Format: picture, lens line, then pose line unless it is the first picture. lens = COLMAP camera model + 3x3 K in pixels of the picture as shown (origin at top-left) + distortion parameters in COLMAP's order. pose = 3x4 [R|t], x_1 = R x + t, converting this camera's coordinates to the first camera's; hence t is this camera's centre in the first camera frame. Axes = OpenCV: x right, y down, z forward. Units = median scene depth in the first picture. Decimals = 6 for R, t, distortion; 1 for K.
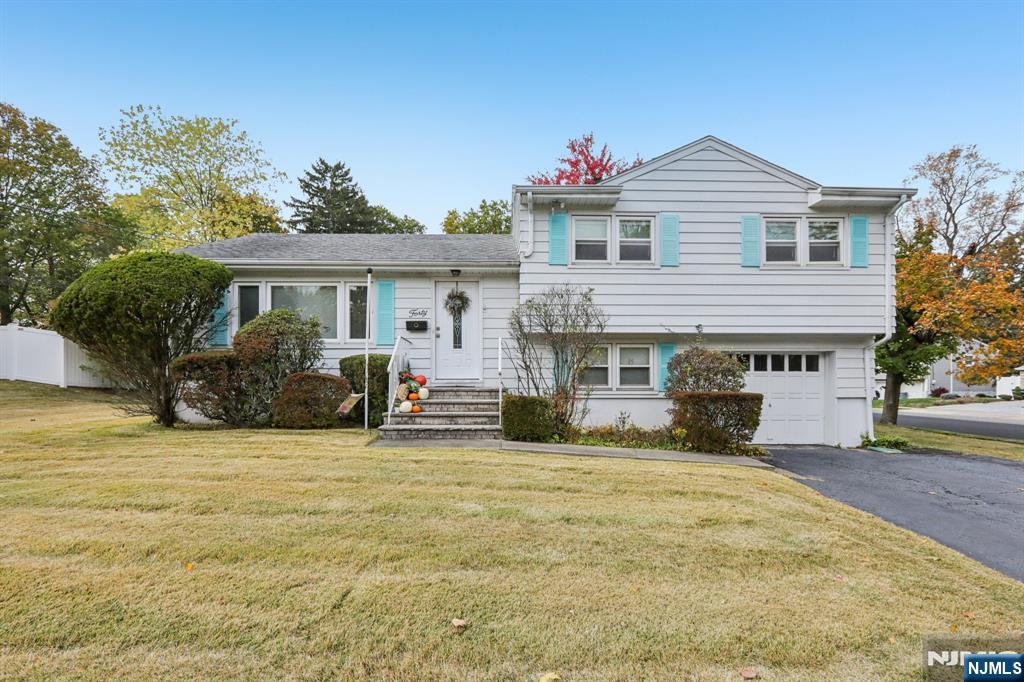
lens RADIAL K [[476.3, 0, 511.4], [0, 476.3, 379.2], [0, 0, 1]] dist [-0.001246, 0.000049]
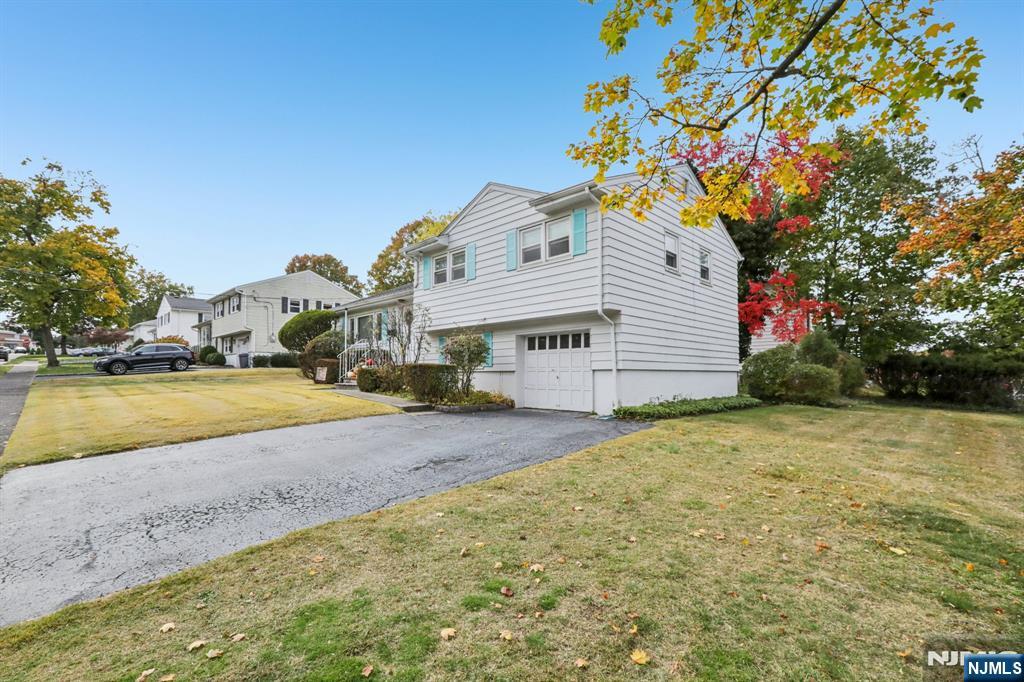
lens RADIAL K [[462.7, 0, 513.6], [0, 462.7, 357.8], [0, 0, 1]] dist [-0.001272, 0.000082]
pose [[0.686799, -0.028675, -0.726281, 1.642138], [0.006765, 0.999430, -0.033062, 0.054482], [0.726816, 0.017794, 0.686602, 0.149714]]
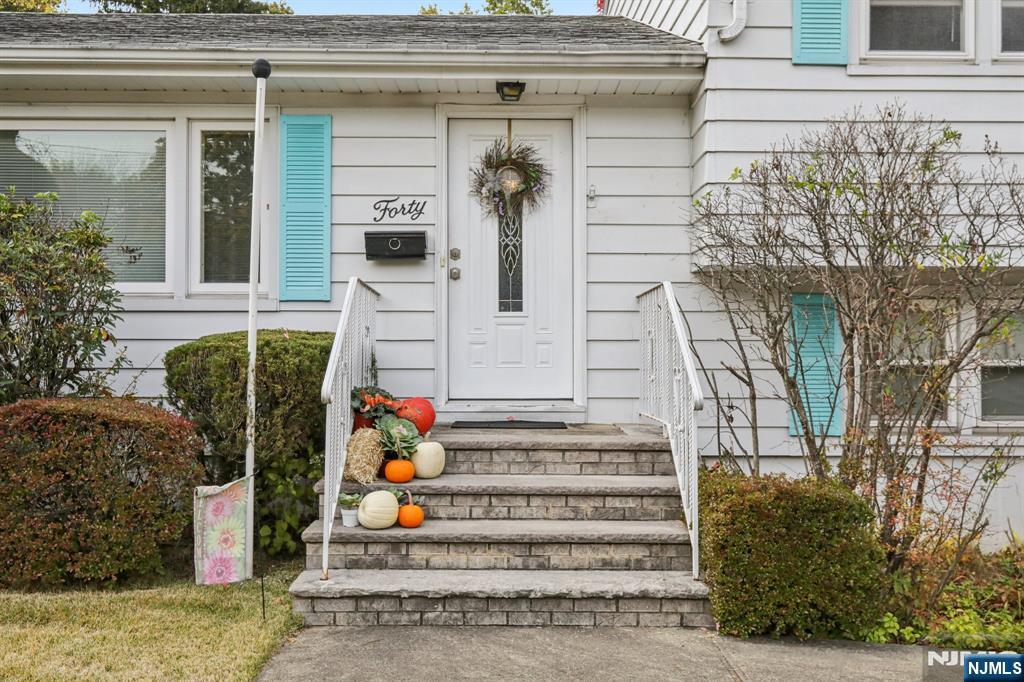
lens RADIAL K [[919.1, 0, 512.0], [0, 919.1, 341.0], [0, 0, 1]] dist [0.004716, 0.005309]
pose [[0.999905, 0.003024, -0.013446, -0.123932], [-0.003175, 0.999932, -0.011206, -0.042162], [0.013411, 0.011248, 0.999847, 0.395586]]
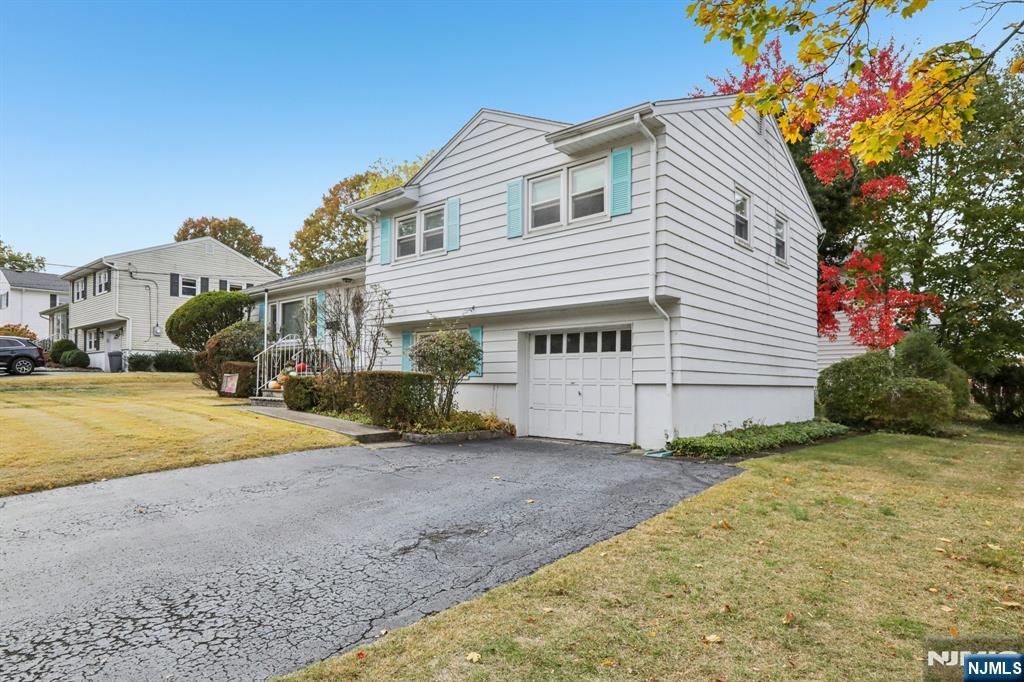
lens RADIAL K [[599.5, 0, 511.8], [0, 599.5, 376.3], [0, 0, 1]] dist [0.004119, 0.000266]
pose [[0.724675, -0.002384, -0.689086, 1.476657], [-0.004557, 0.999956, -0.008253, 0.042989], [0.689076, 0.009121, 0.724632, 0.196008]]
